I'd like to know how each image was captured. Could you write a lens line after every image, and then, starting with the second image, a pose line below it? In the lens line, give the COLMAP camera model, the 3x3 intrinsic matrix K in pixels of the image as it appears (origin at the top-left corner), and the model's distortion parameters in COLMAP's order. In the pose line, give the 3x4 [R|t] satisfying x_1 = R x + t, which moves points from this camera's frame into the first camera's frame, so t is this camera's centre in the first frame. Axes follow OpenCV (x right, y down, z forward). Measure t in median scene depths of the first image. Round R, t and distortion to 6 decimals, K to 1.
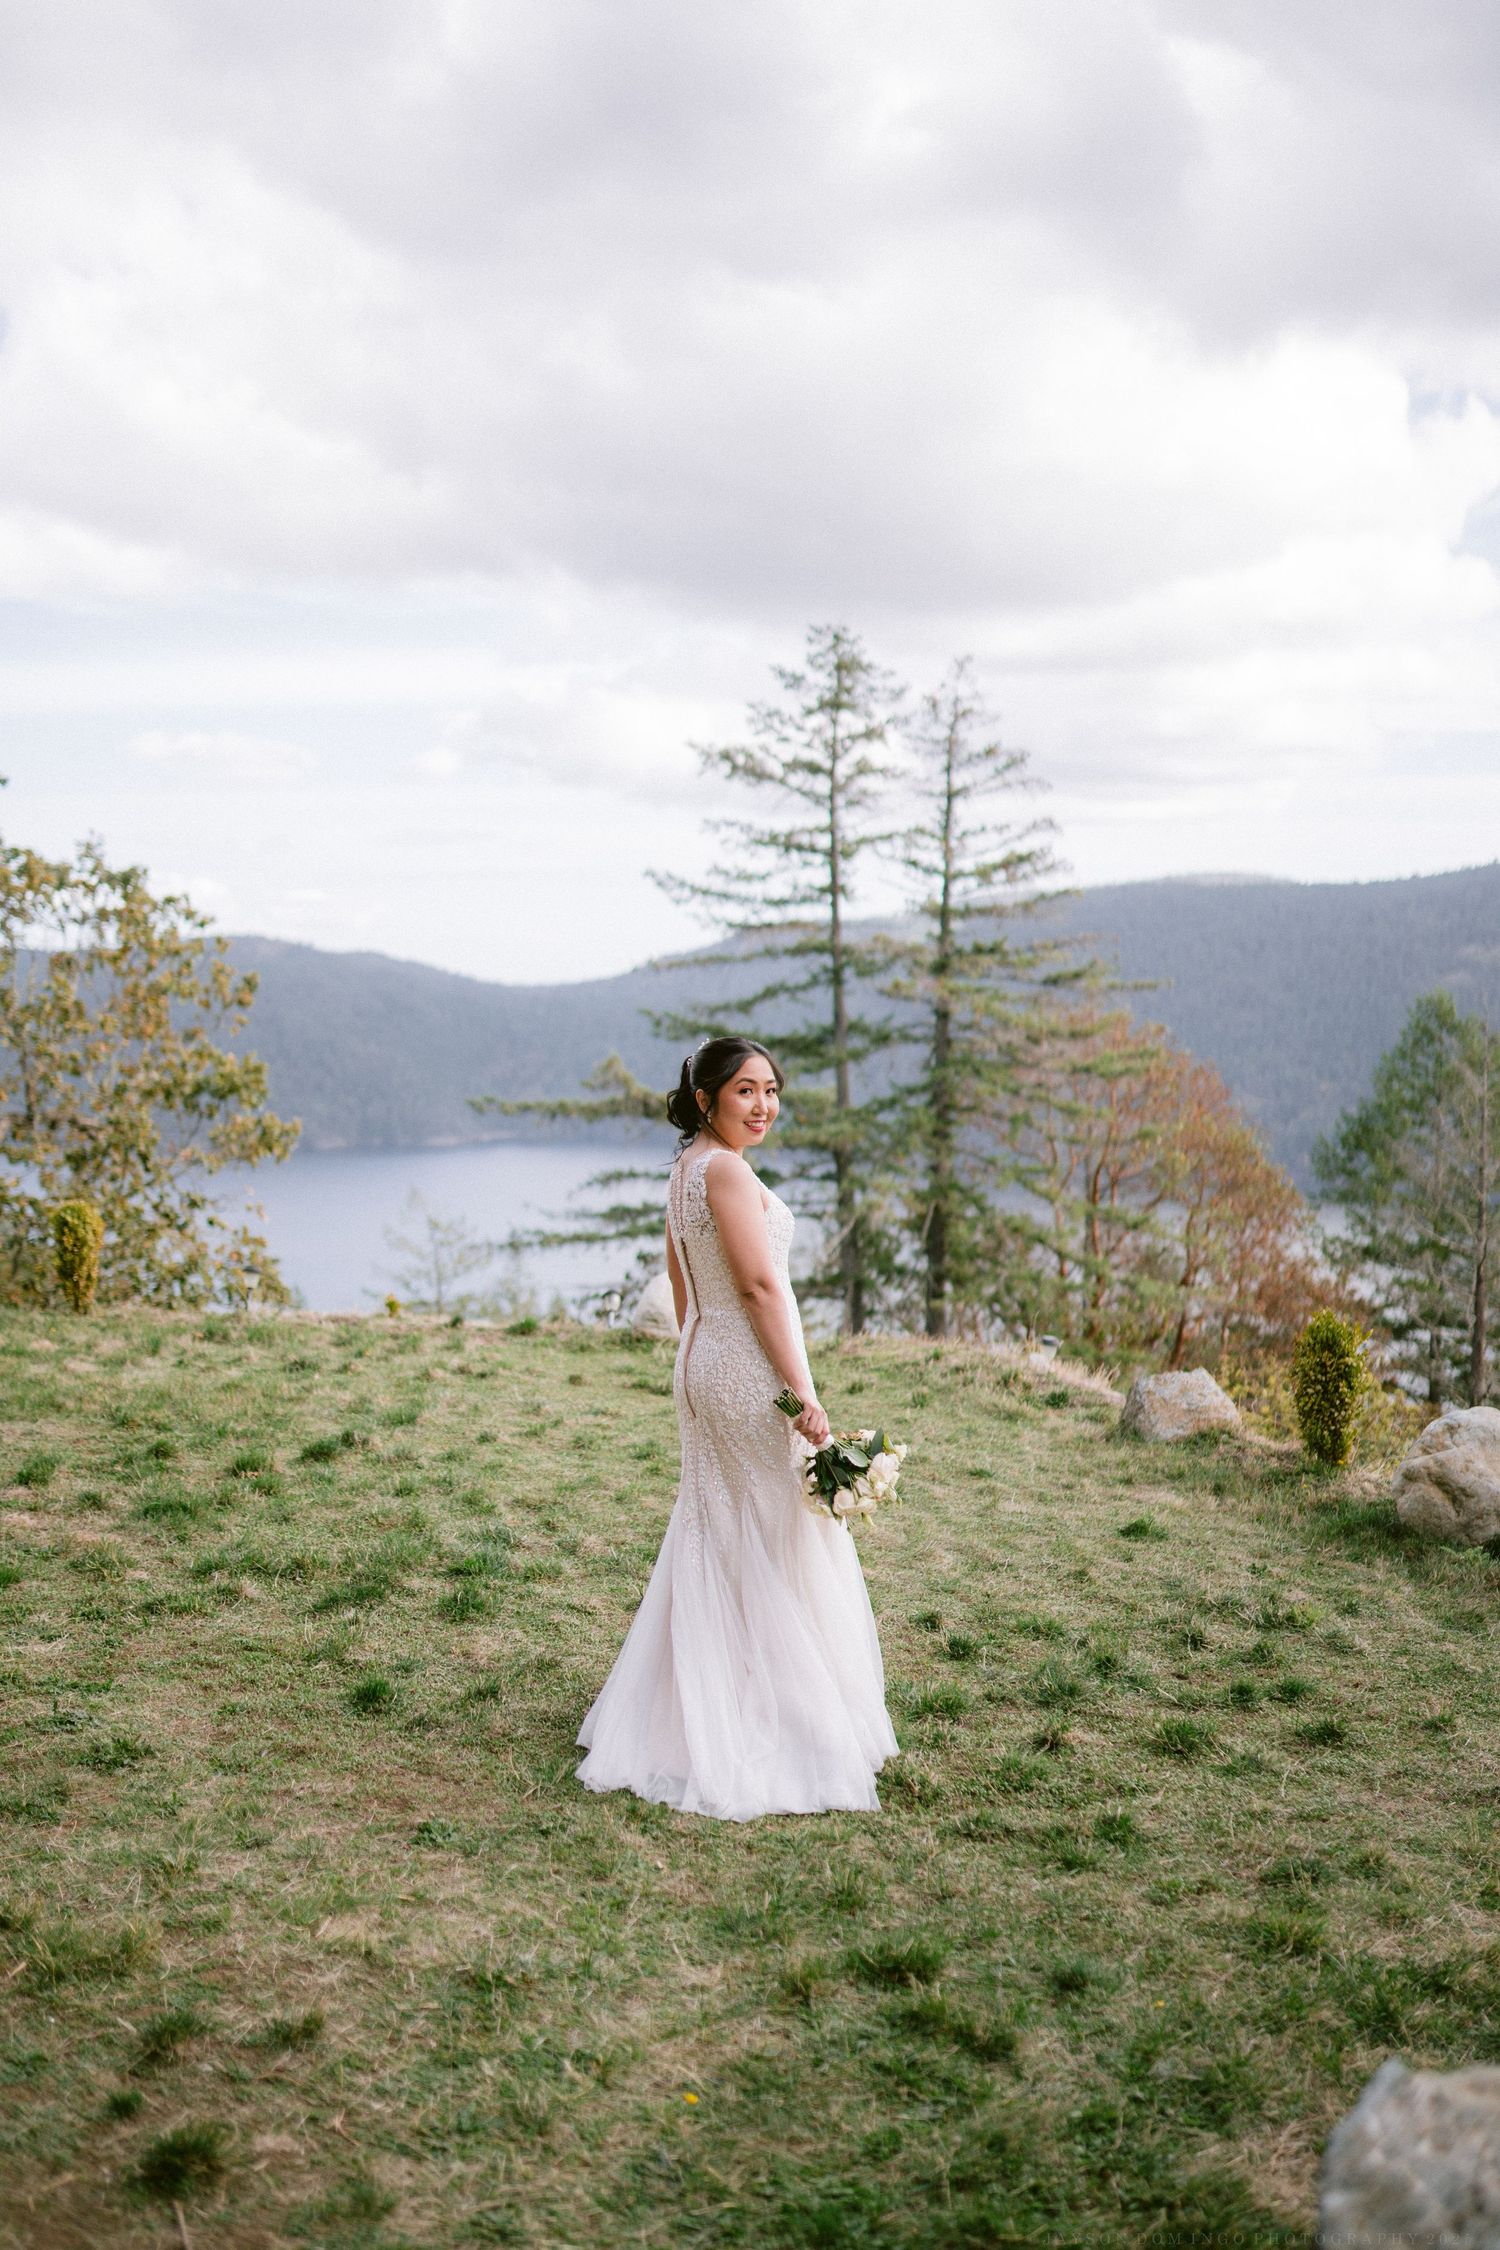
lens RADIAL K [[2110.1, 0, 756.3], [0, 2110.1, 1140.0], [0, 0, 1]] dist [-0.078219, 0.117096]
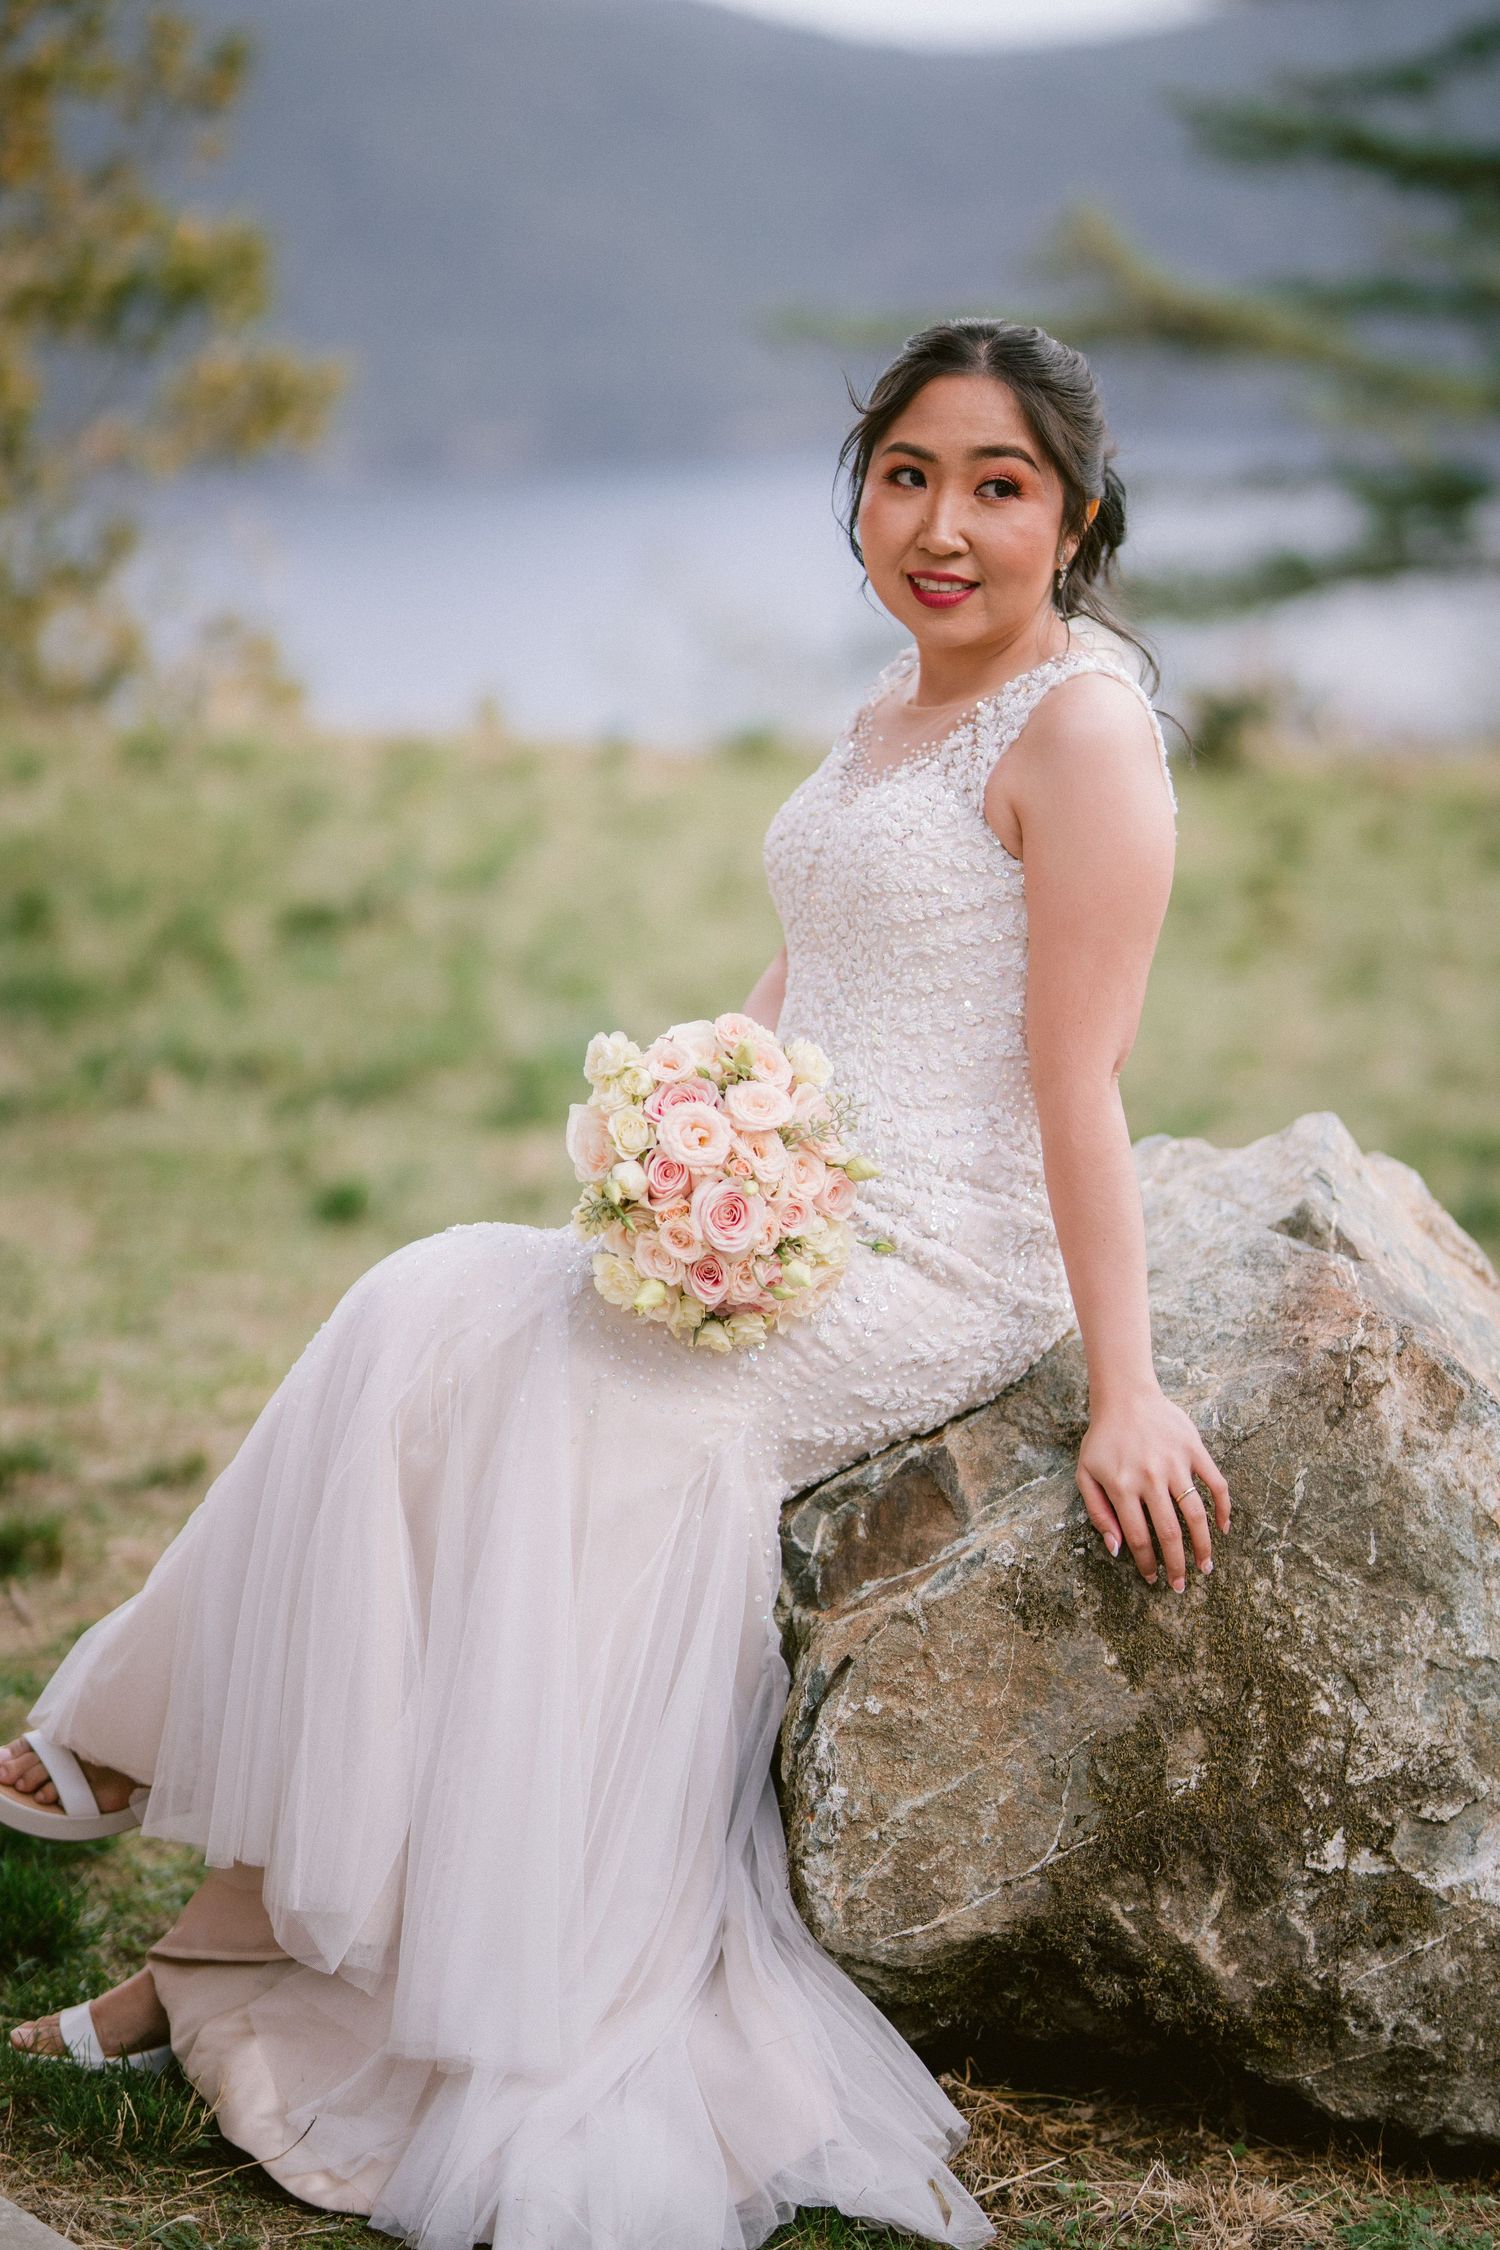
lens RADIAL K [[5298.6, 0, 750.0], [0, 5298.6, 1125.0], [0, 0, 1]] dist [0.021274, -0.126740]
pose [[0.988588, 0.005444, -0.150543, 0.108985], [0.014018, 0.991686, 0.127915, 0.024069], [0.149988, -0.128566, 0.980293, -0.332623]]
